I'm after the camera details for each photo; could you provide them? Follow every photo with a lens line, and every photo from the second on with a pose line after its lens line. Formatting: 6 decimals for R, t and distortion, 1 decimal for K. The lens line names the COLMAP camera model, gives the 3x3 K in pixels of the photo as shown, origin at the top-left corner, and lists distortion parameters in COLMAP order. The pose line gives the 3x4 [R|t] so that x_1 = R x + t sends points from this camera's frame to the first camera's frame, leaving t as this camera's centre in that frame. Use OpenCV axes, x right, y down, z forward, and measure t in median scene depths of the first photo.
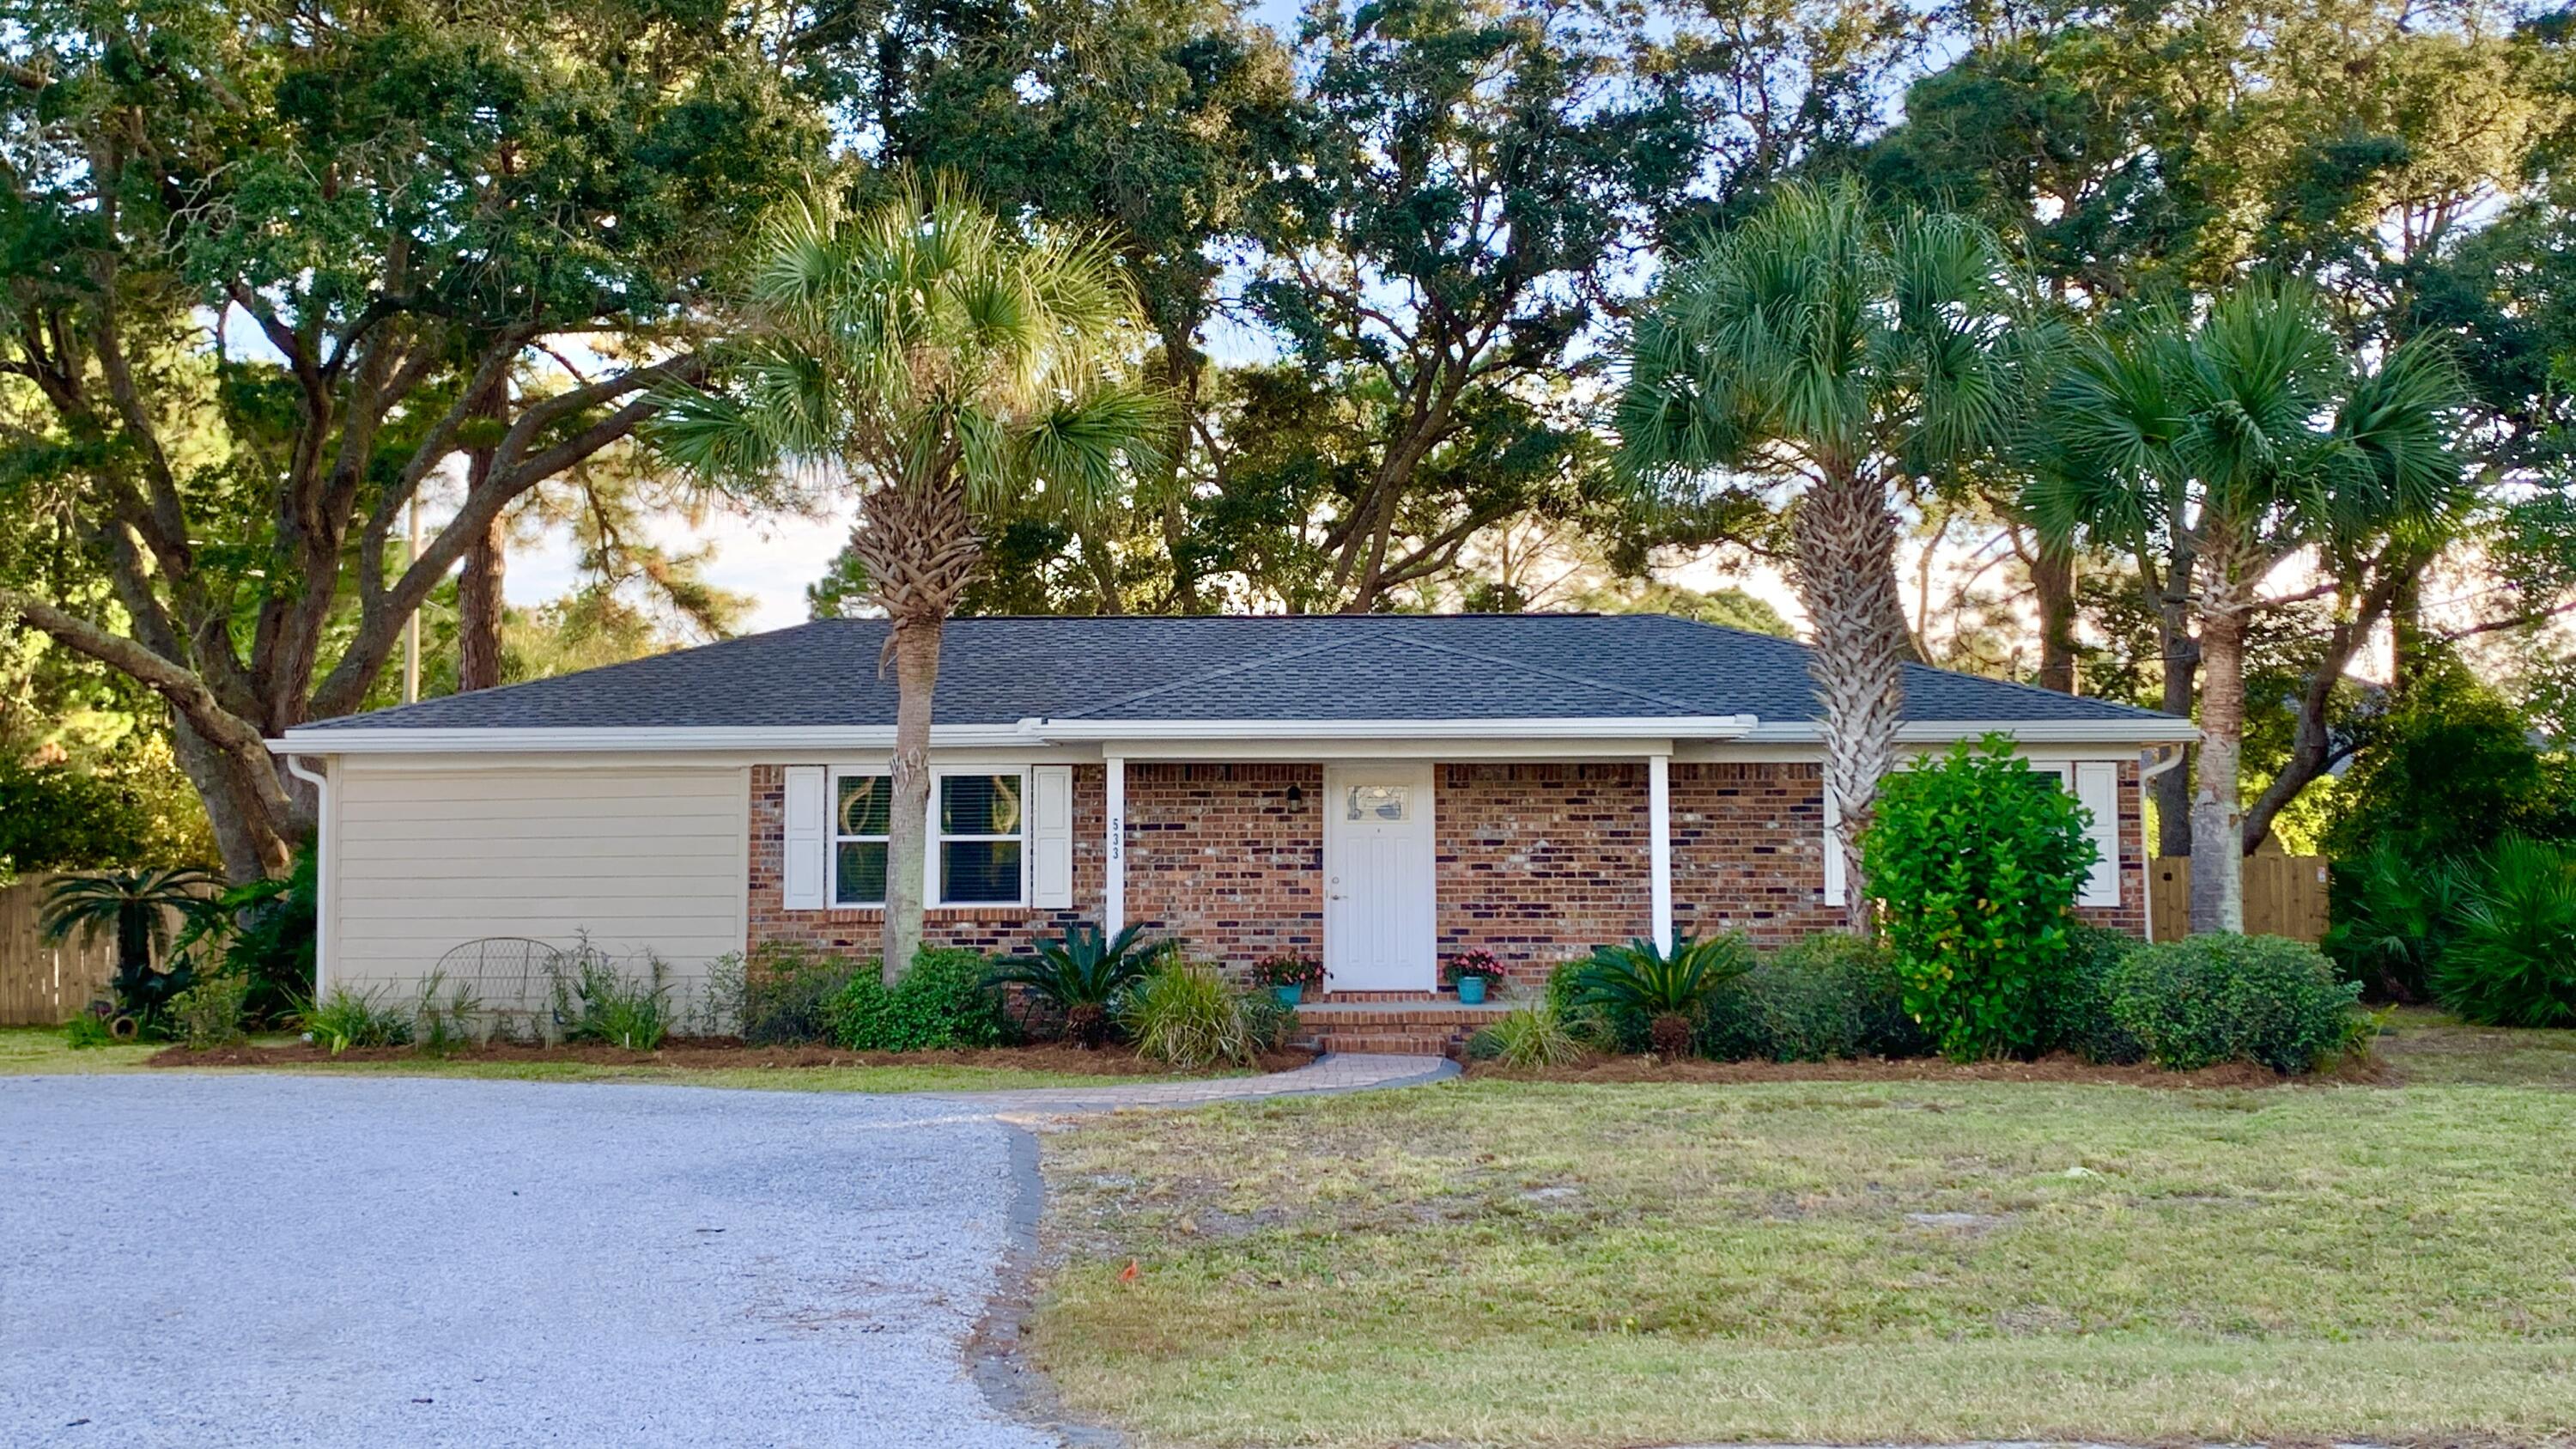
lens RADIAL K [[2814.2, 0, 1284.5], [0, 2814.2, 679.8], [0, 0, 1]] dist [0.201595, -0.612908]
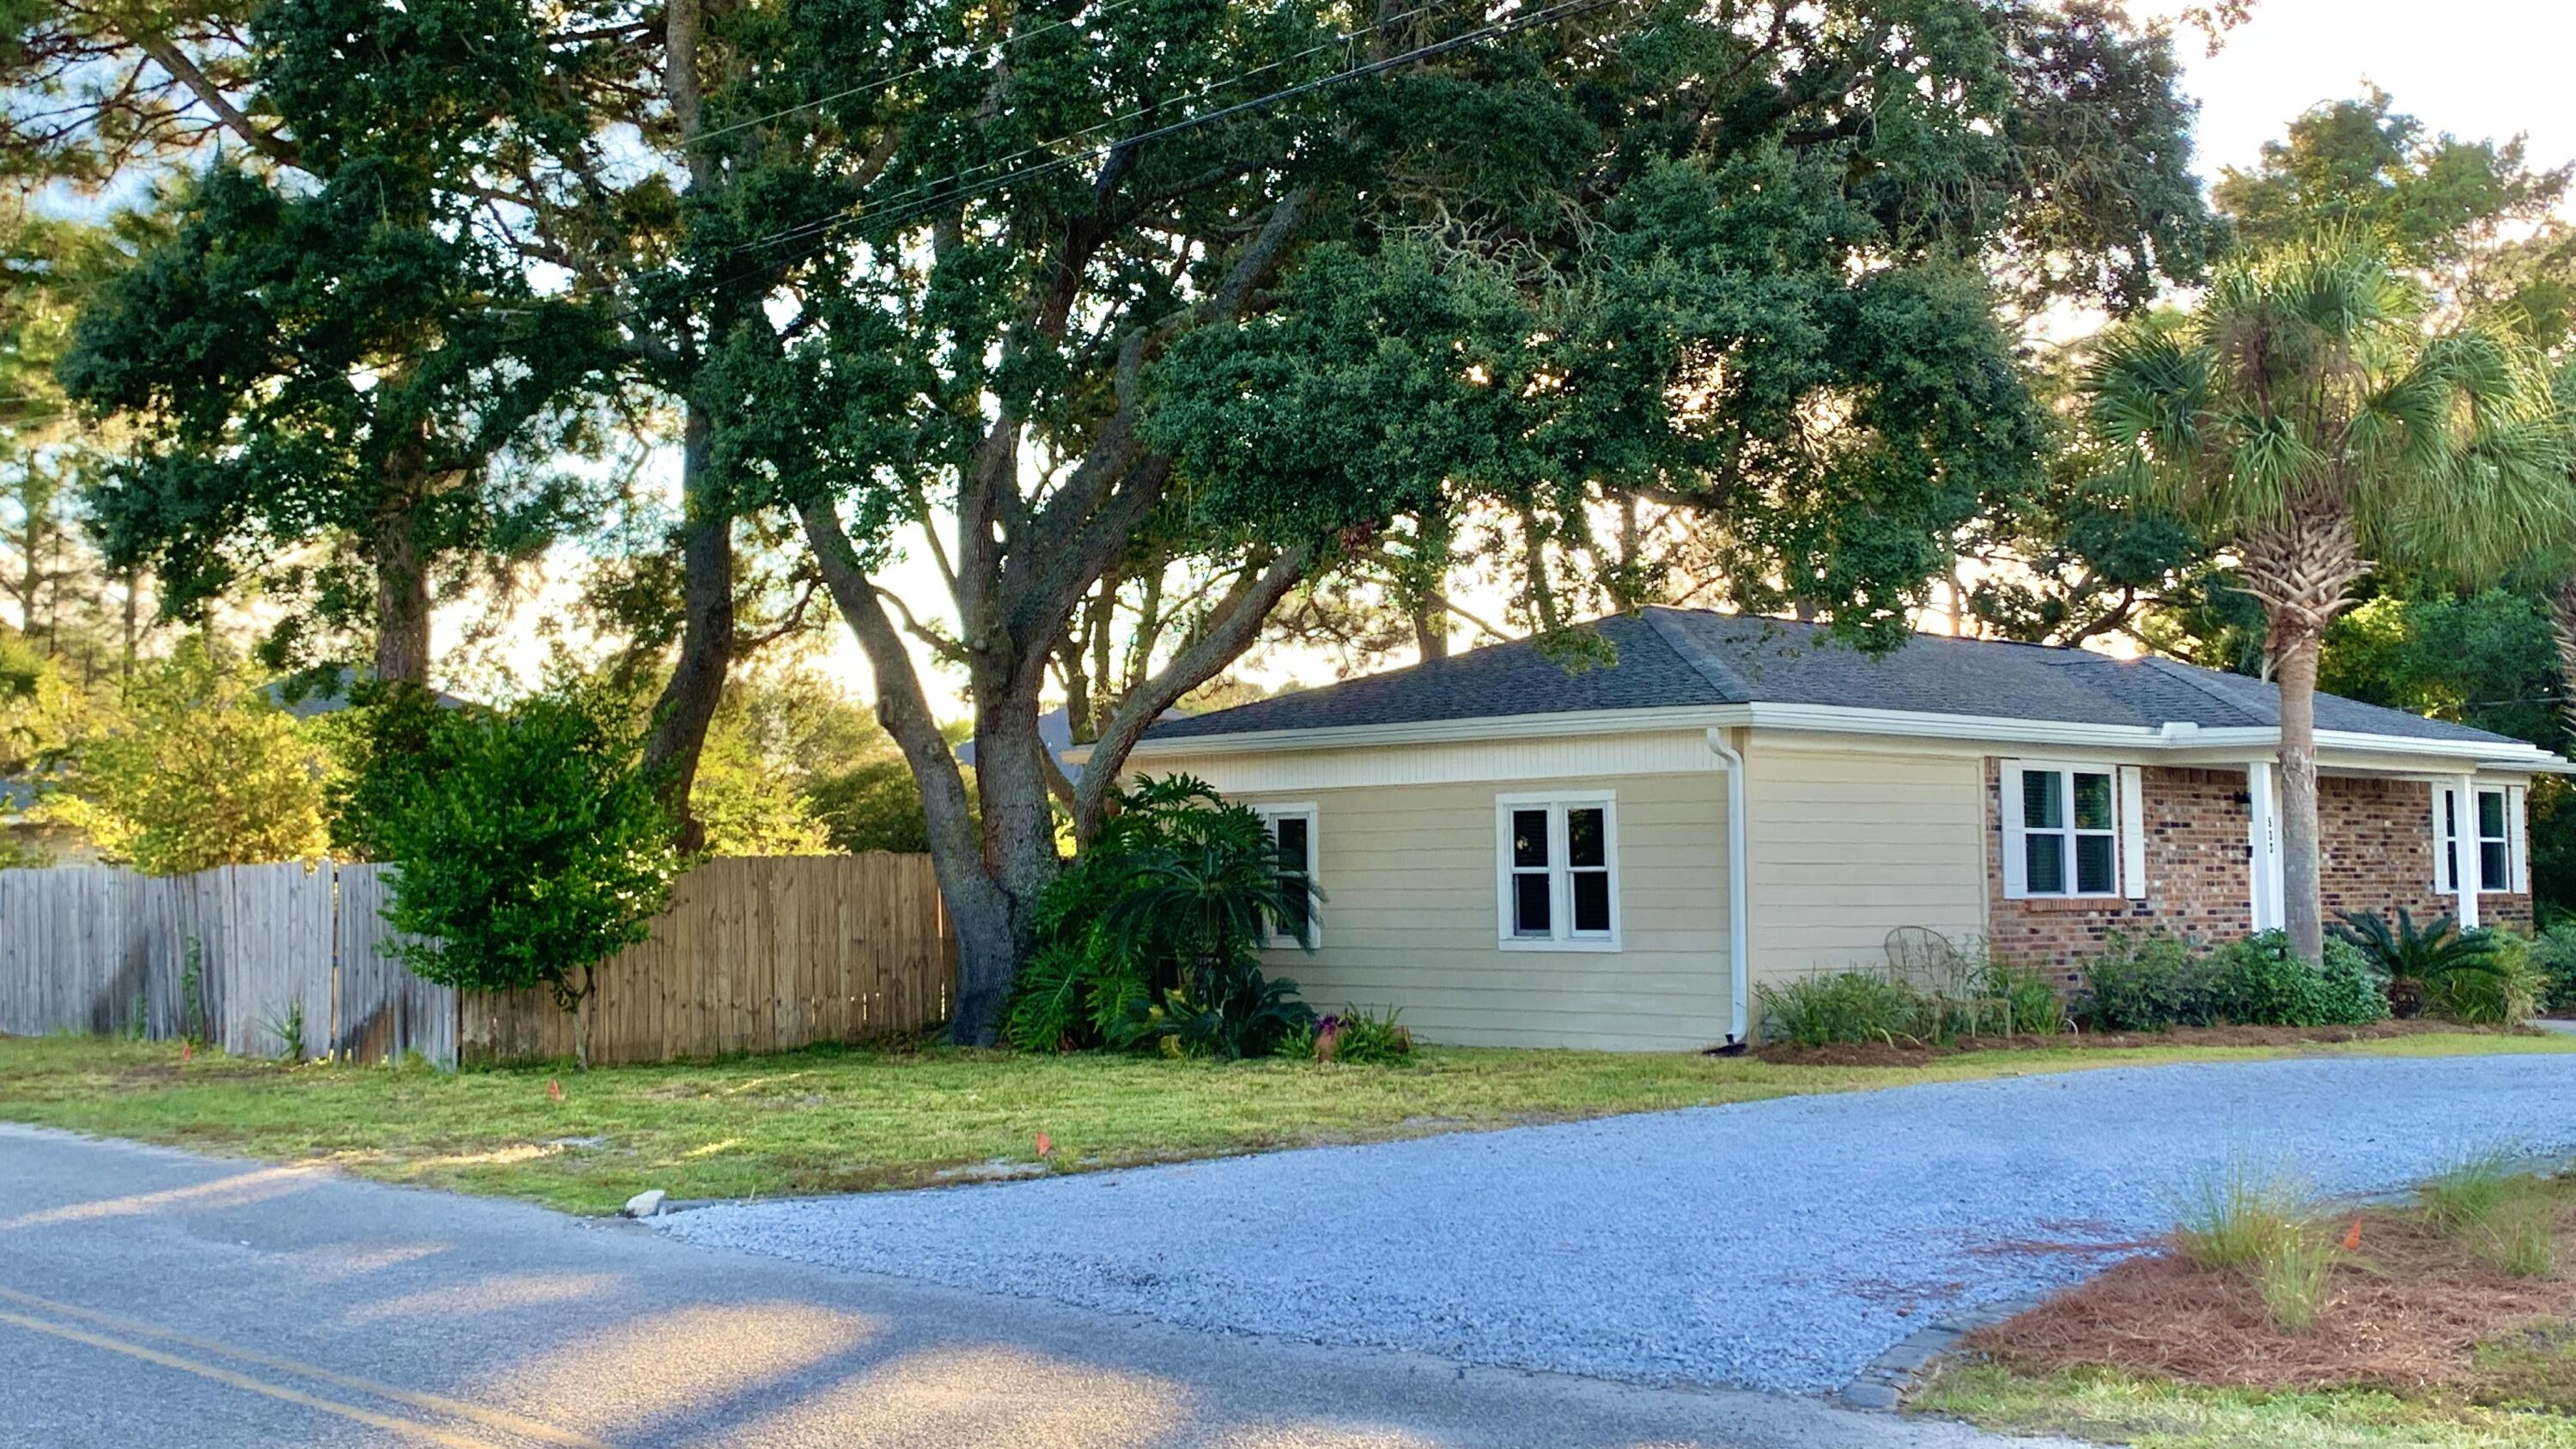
lens RADIAL K [[2814.2, 0, 1284.5], [0, 2814.2, 679.8], [0, 0, 1]] dist [0.201595, -0.612908]
pose [[0.702251, 0.051658, 0.710052, -1.090117], [-0.048432, 0.998520, -0.024745, 0.040182], [-0.710280, -0.017012, 0.703714, 0.463545]]
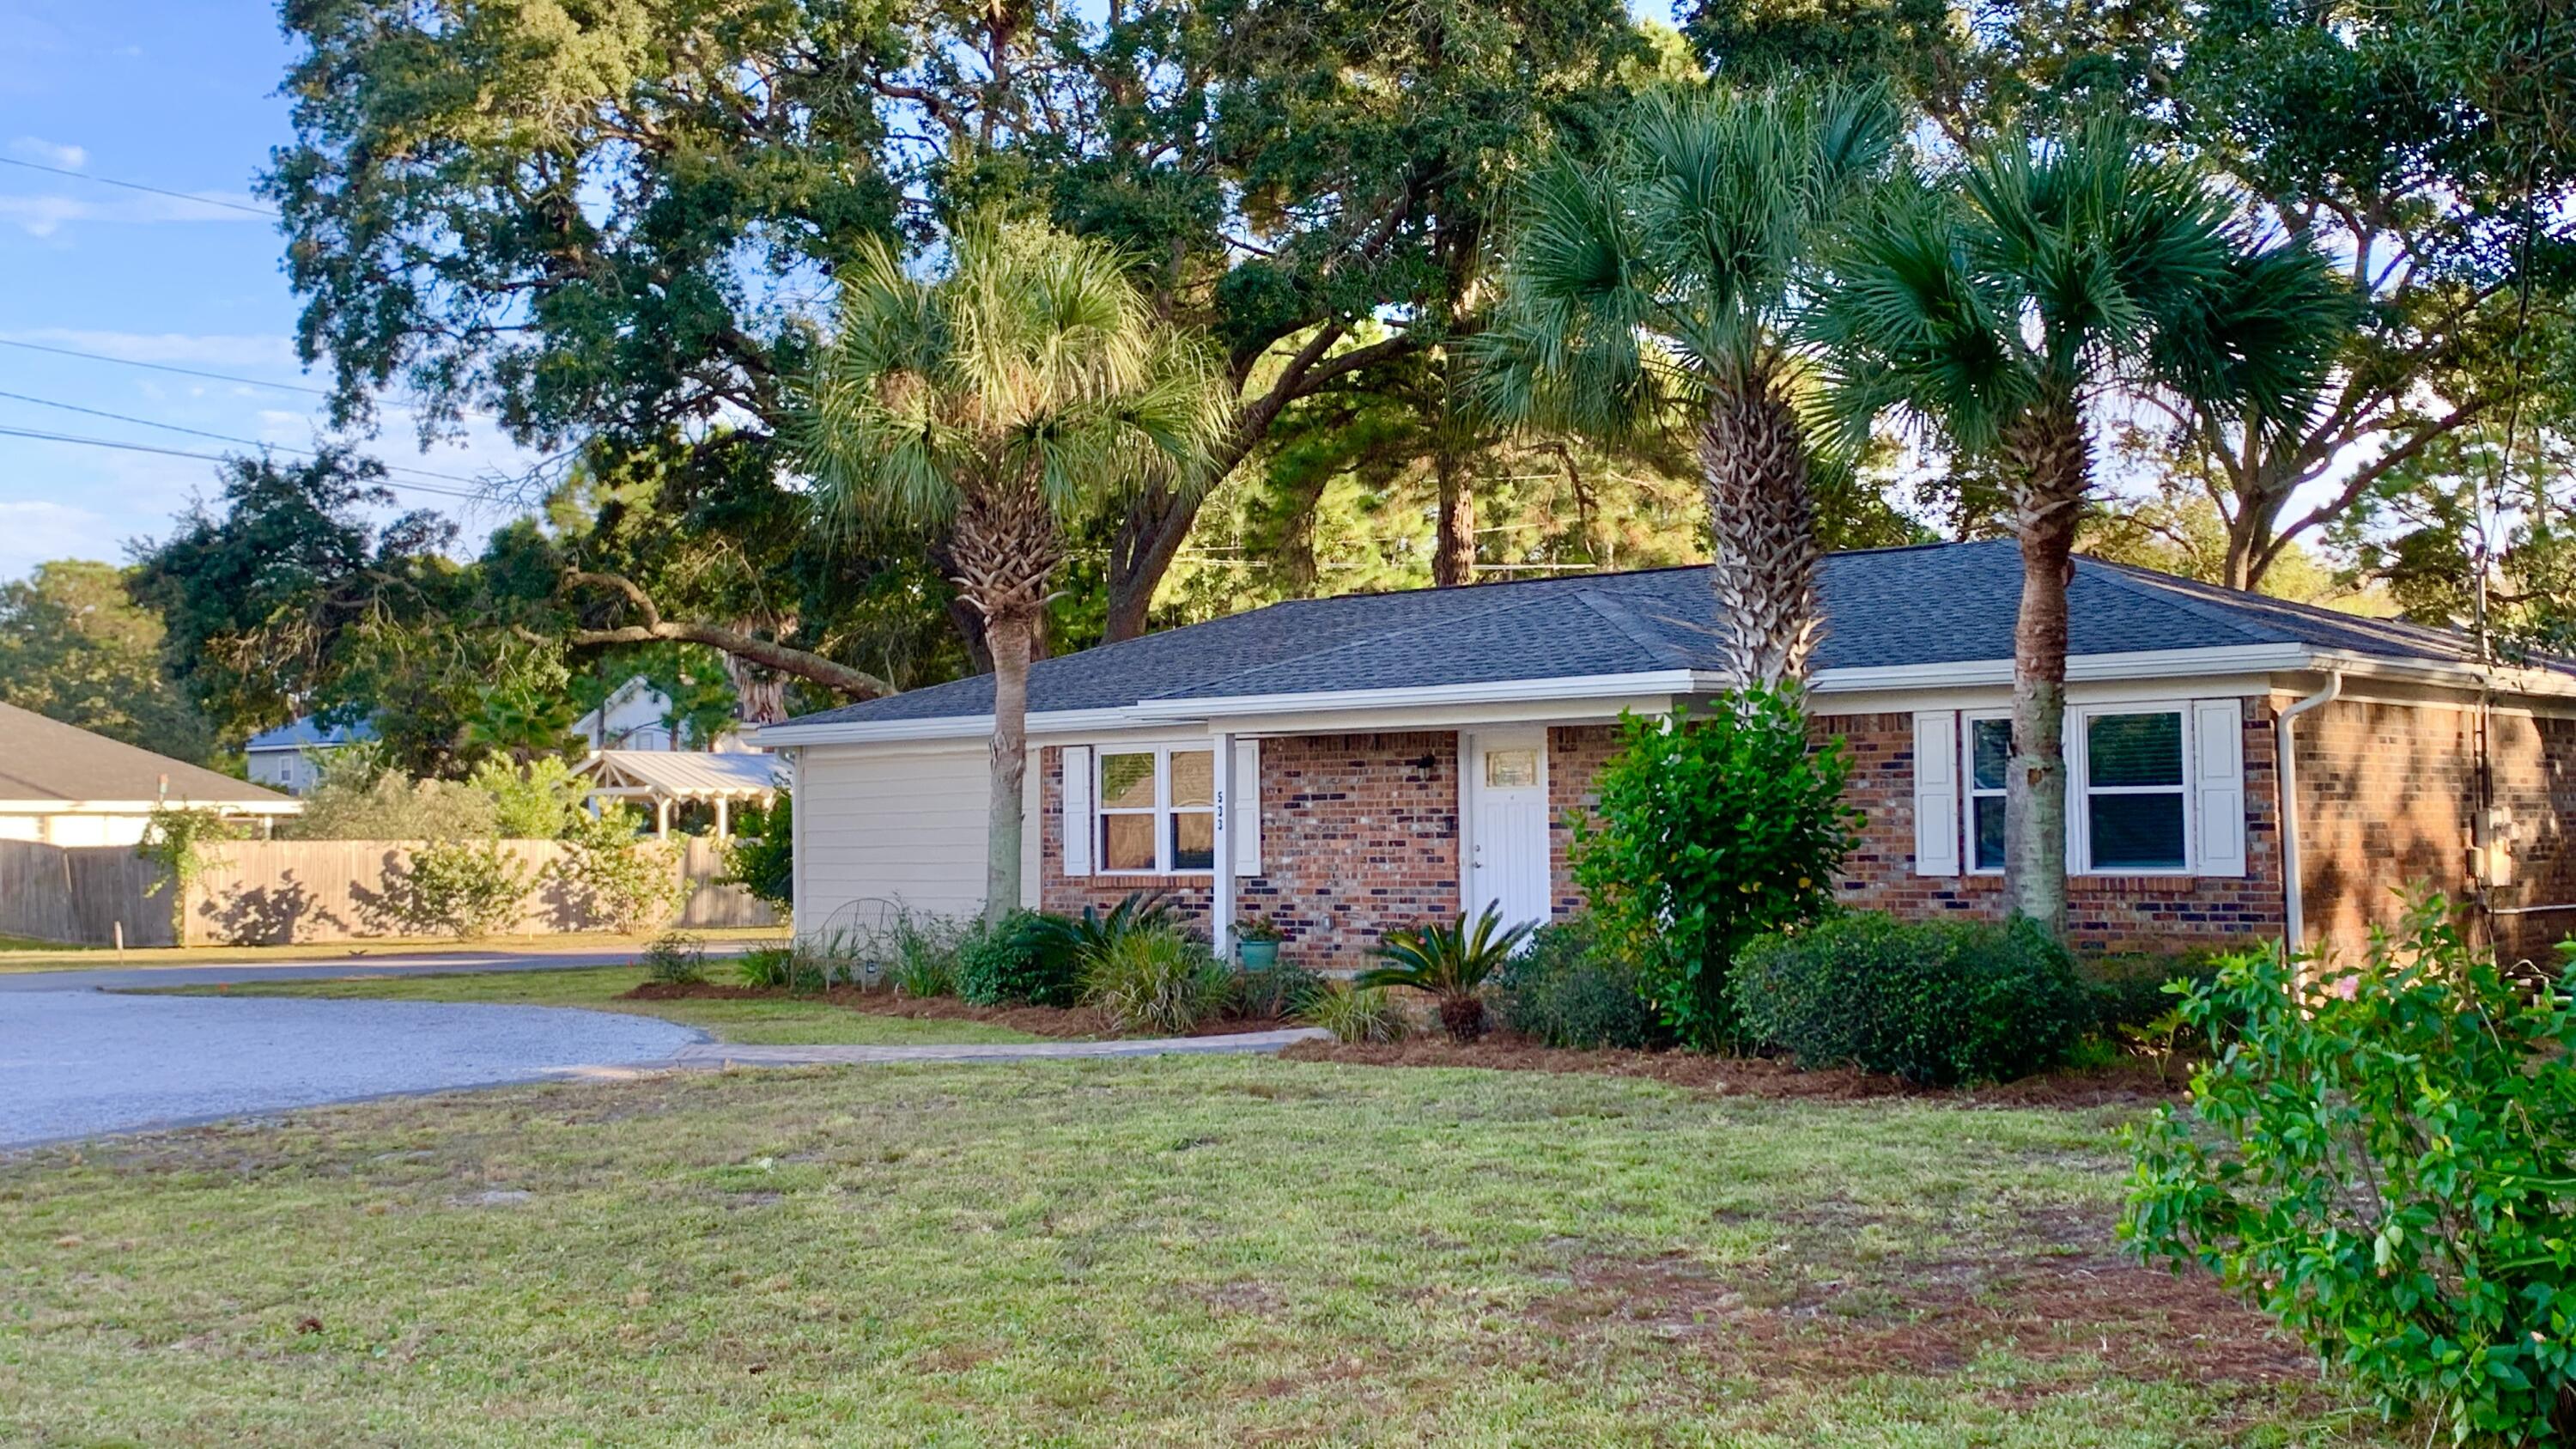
lens RADIAL K [[2814.2, 0, 1284.5], [0, 2814.2, 679.8], [0, 0, 1]] dist [0.201595, -0.612908]
pose [[0.766220, -0.041880, -0.641212, 0.604588], [0.057564, 0.998335, 0.003582, 0.005086], [0.639995, -0.039655, 0.767355, 0.205477]]
